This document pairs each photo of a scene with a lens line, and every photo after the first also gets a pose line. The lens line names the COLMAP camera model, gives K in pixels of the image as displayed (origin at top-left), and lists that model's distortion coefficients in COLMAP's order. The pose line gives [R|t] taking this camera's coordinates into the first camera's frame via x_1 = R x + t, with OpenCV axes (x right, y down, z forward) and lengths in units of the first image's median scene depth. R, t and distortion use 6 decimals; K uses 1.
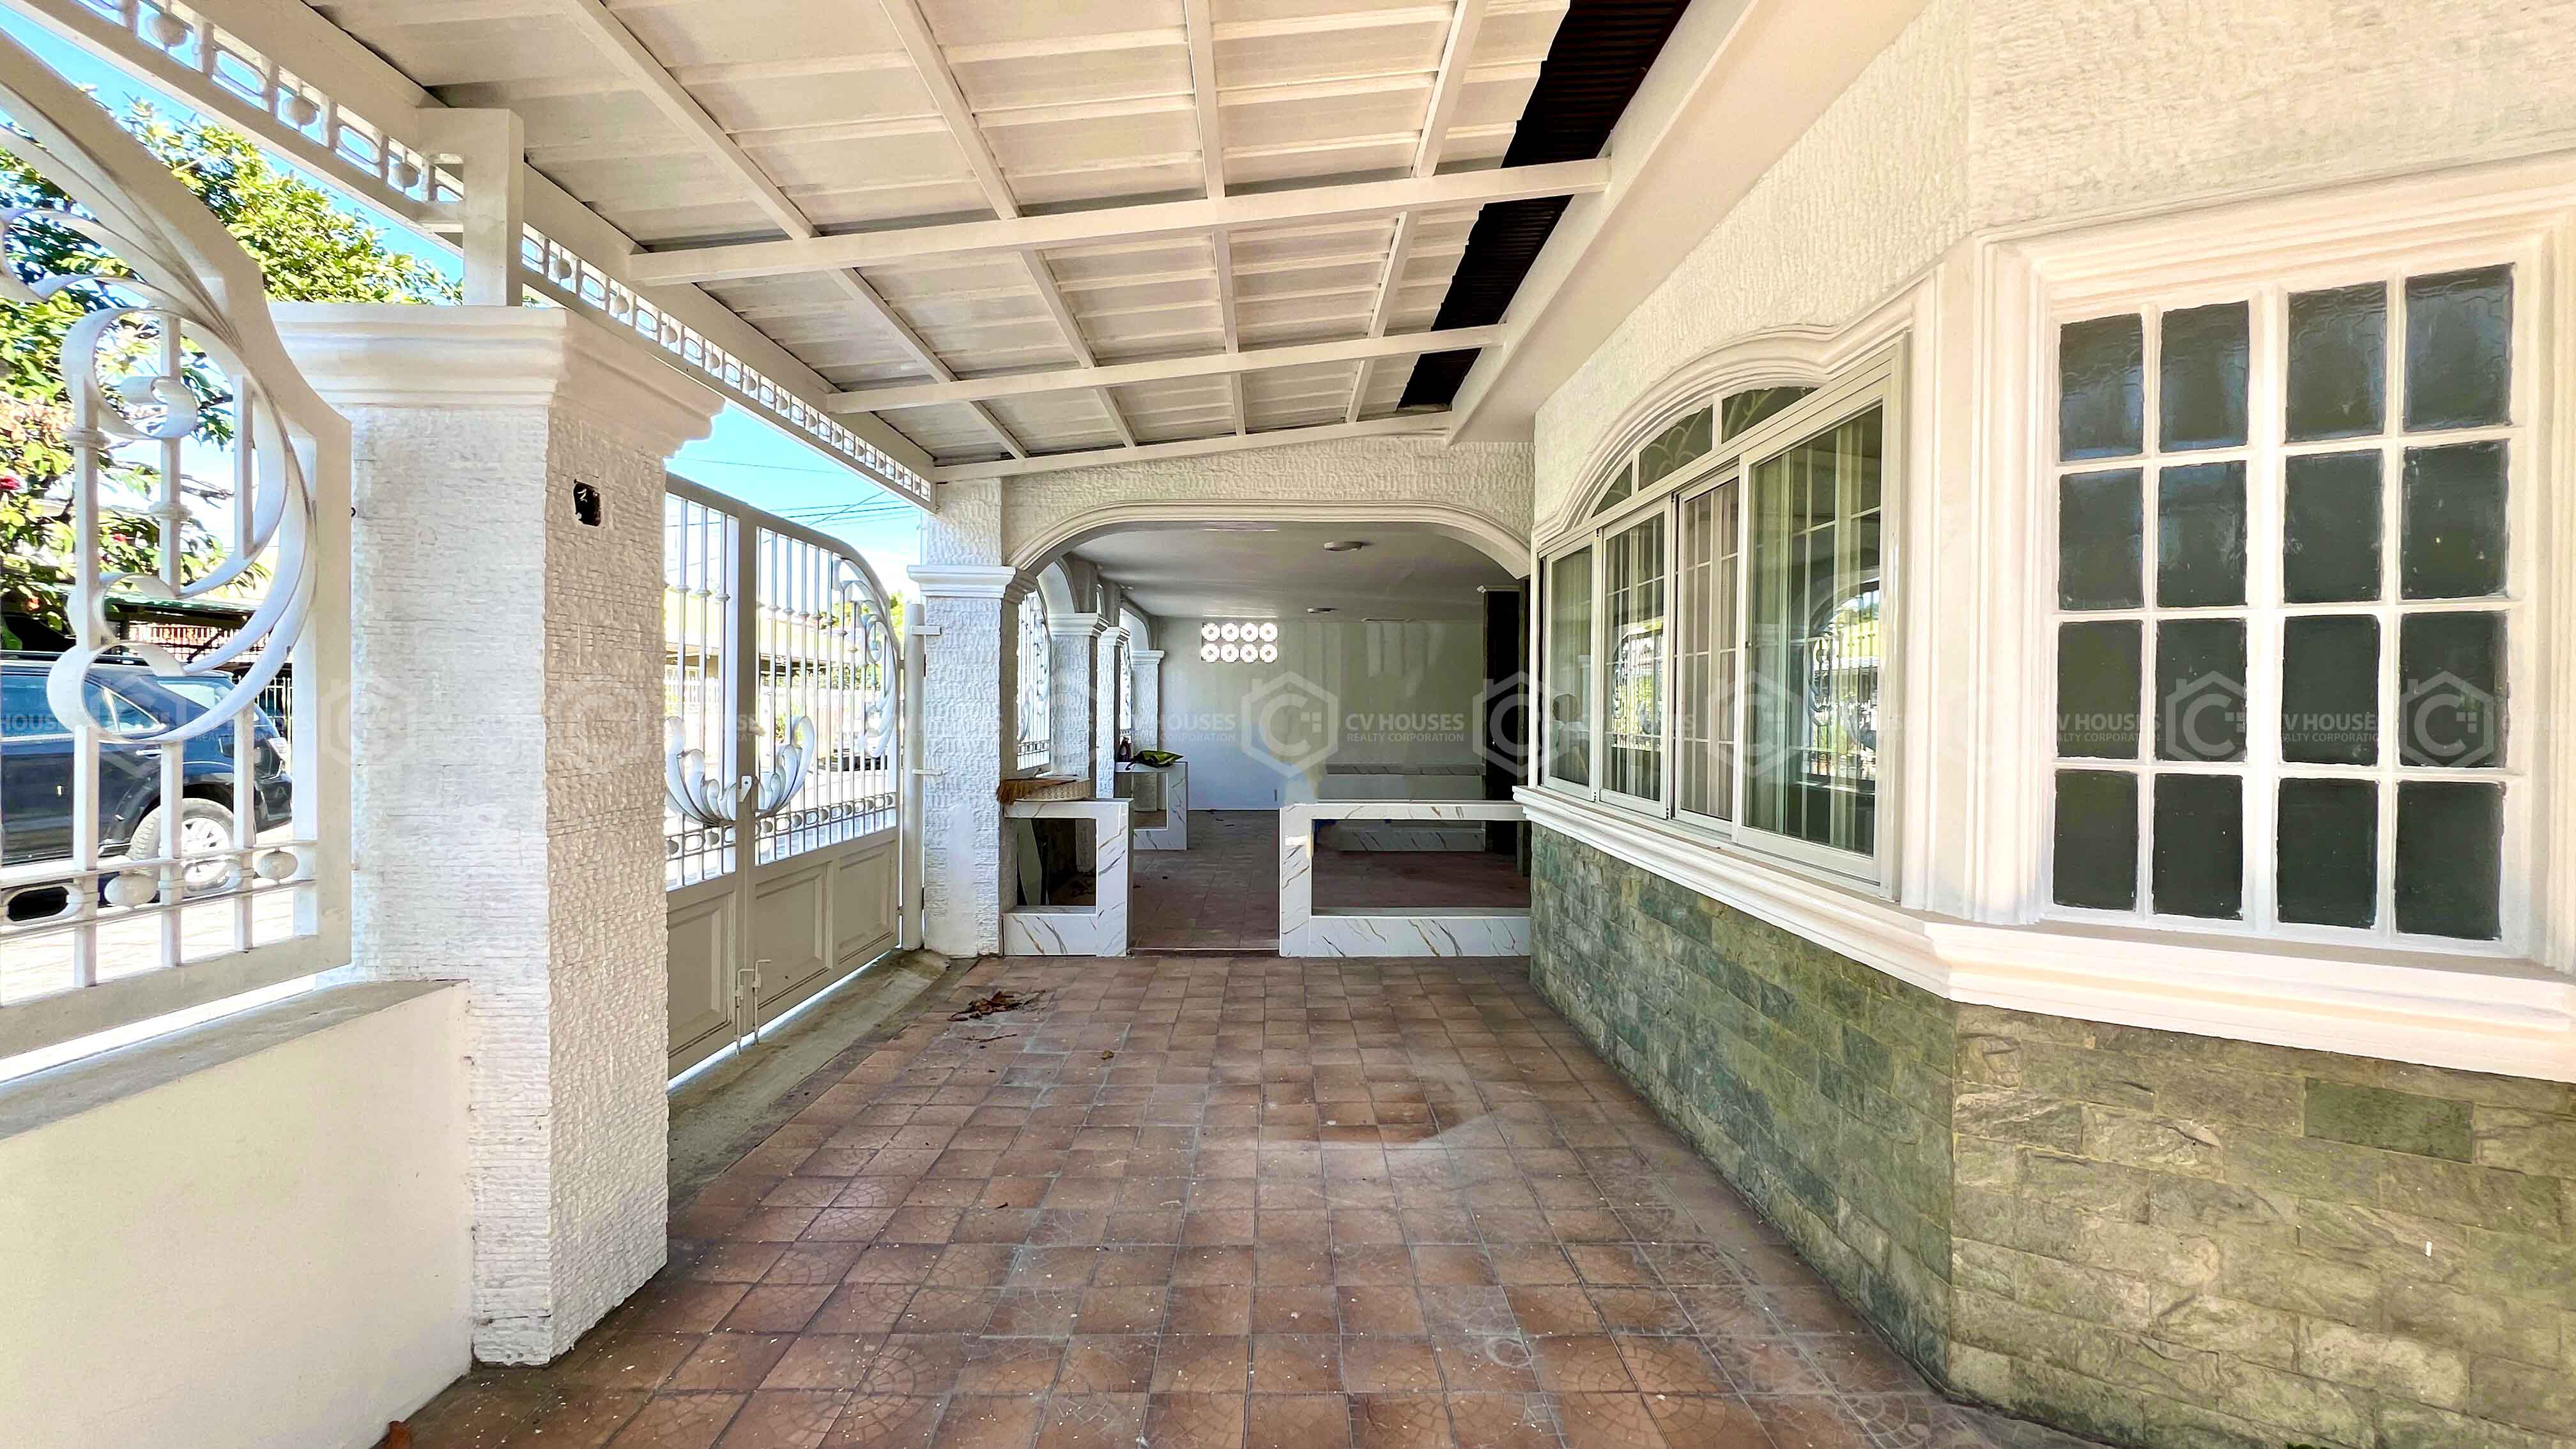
lens RADIAL K [[1041.0, 0, 1282.5], [0, 1041.0, 717.9], [0, 0, 1]] dist [0.001625, 0.000589]
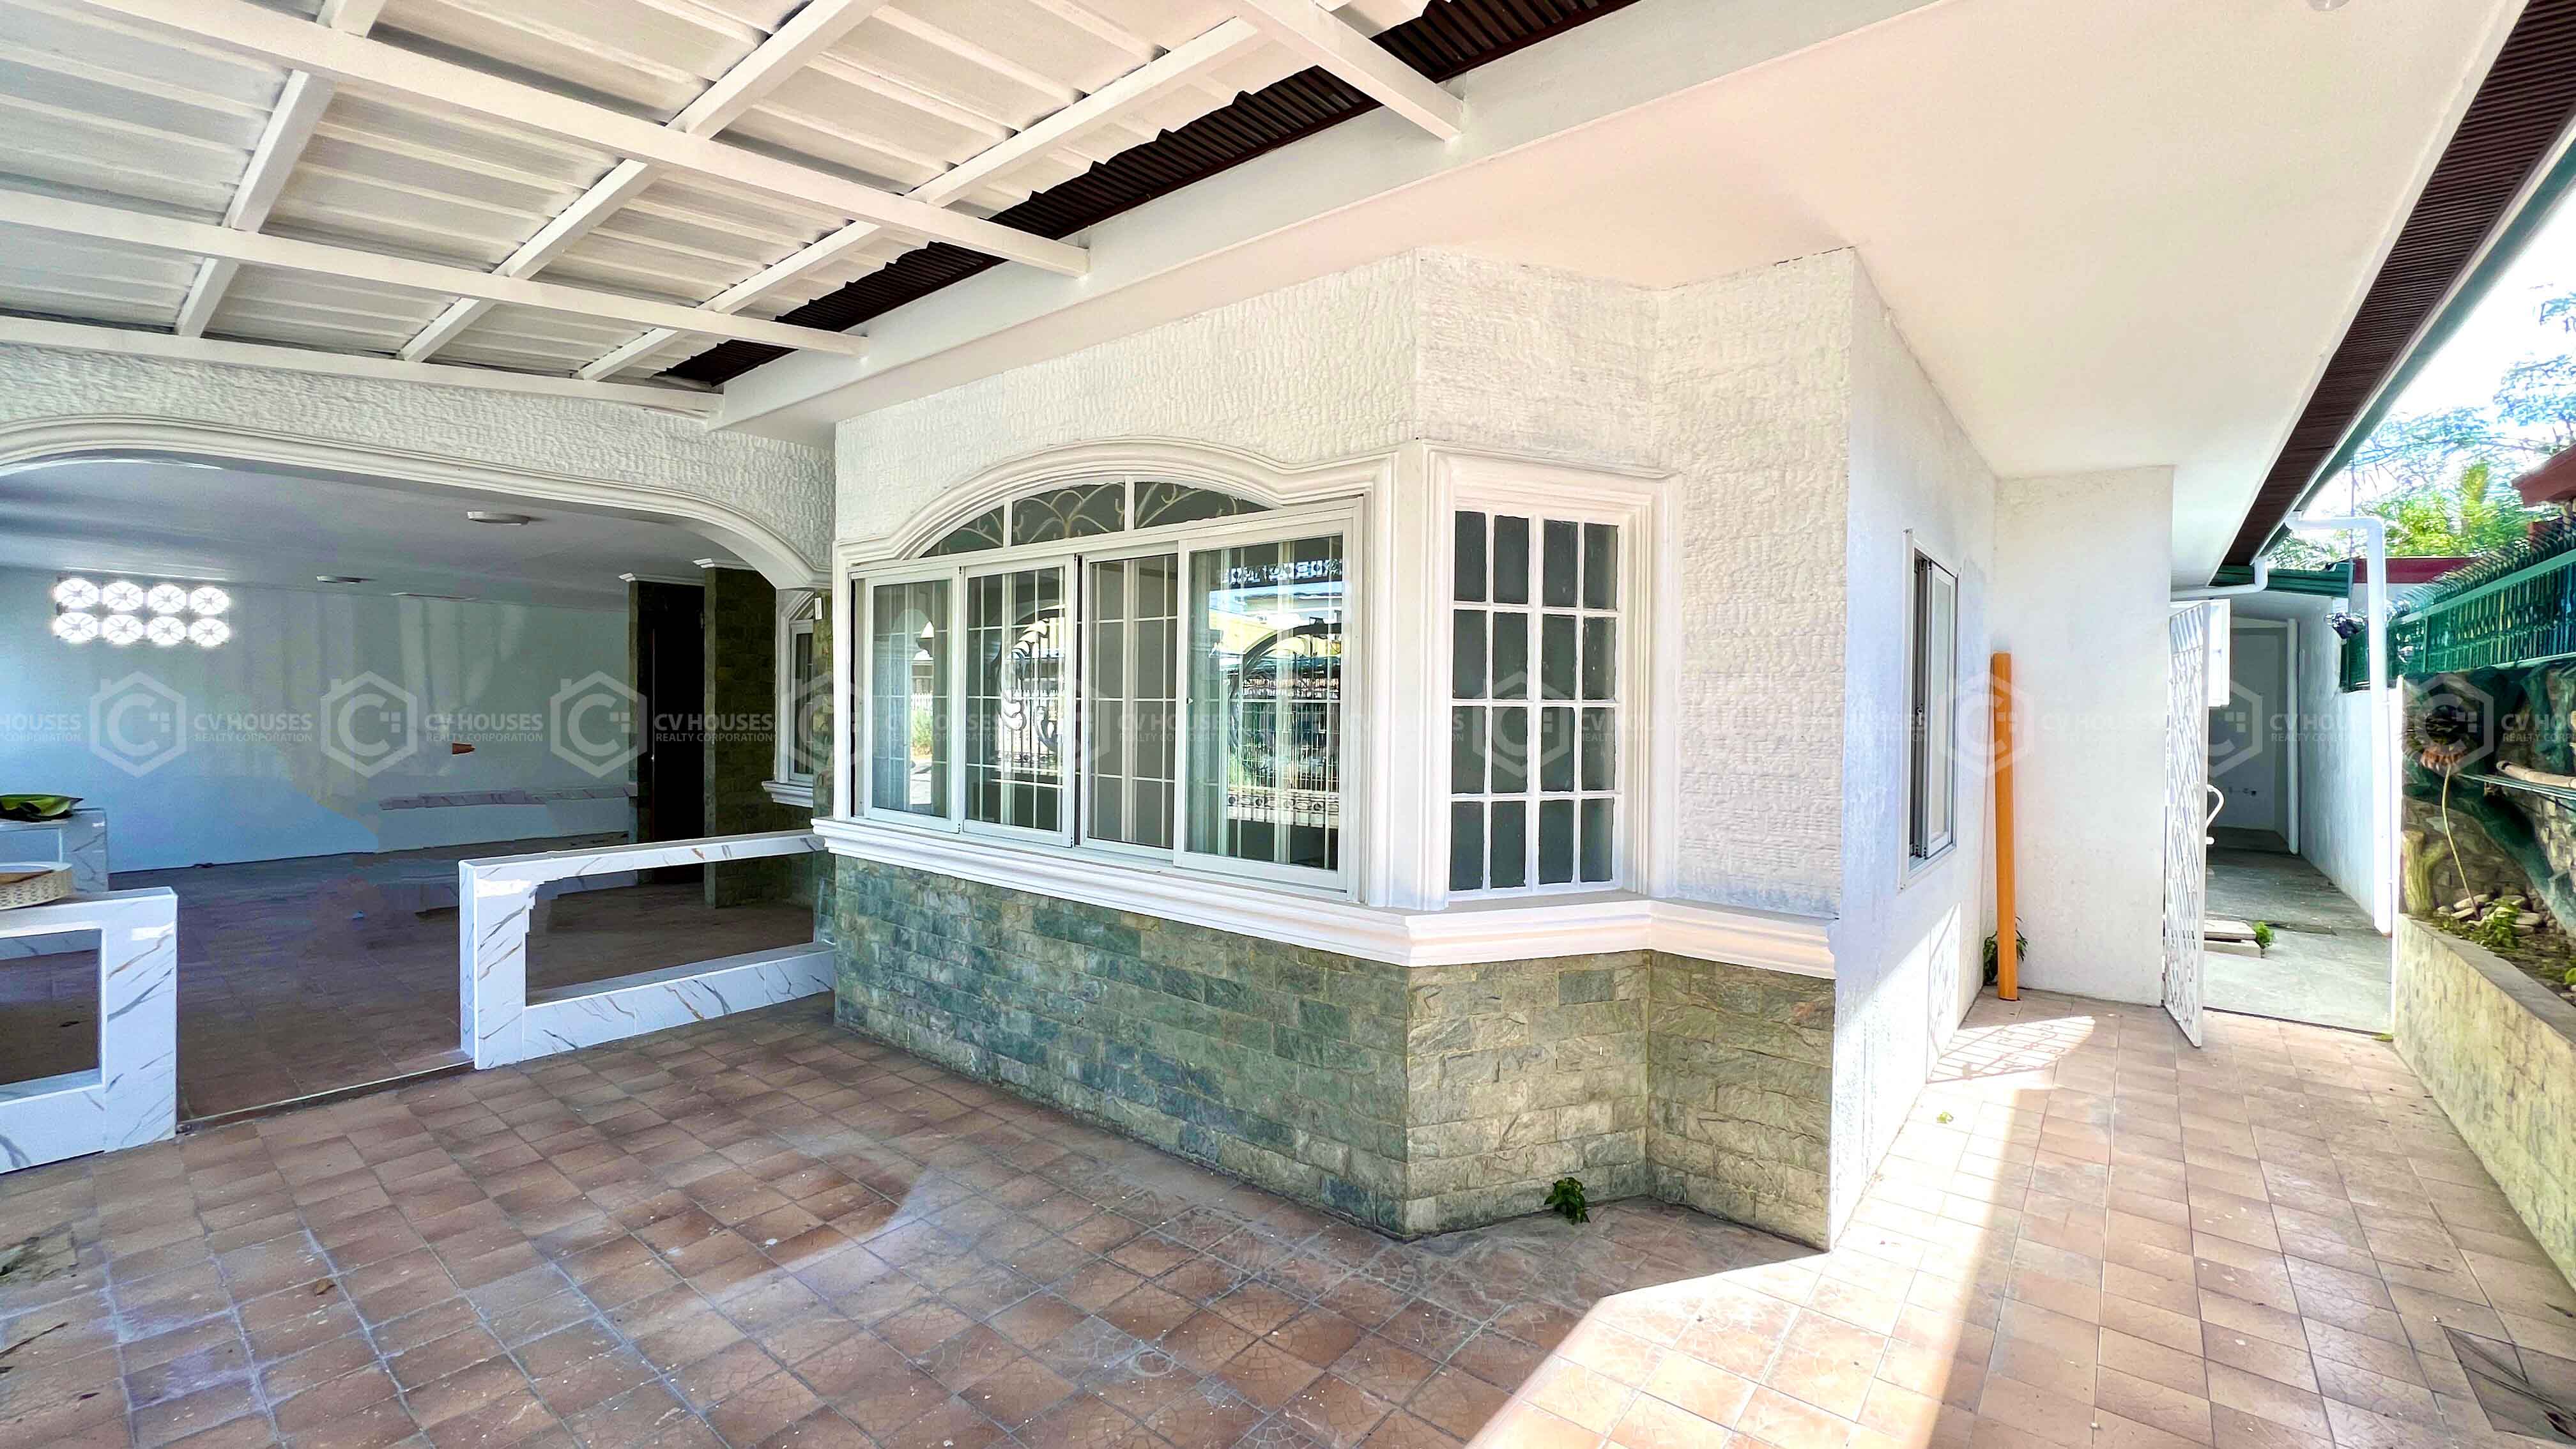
lens RADIAL K [[1041.0, 0, 1282.5], [0, 1041.0, 717.9], [0, 0, 1]] dist [0.001625, 0.000589]
pose [[0.640530, -0.012746, 0.767827, -0.416969], [0.002744, 0.999894, 0.014310, -0.069348], [-0.767928, -0.007059, 0.640497, 0.152856]]
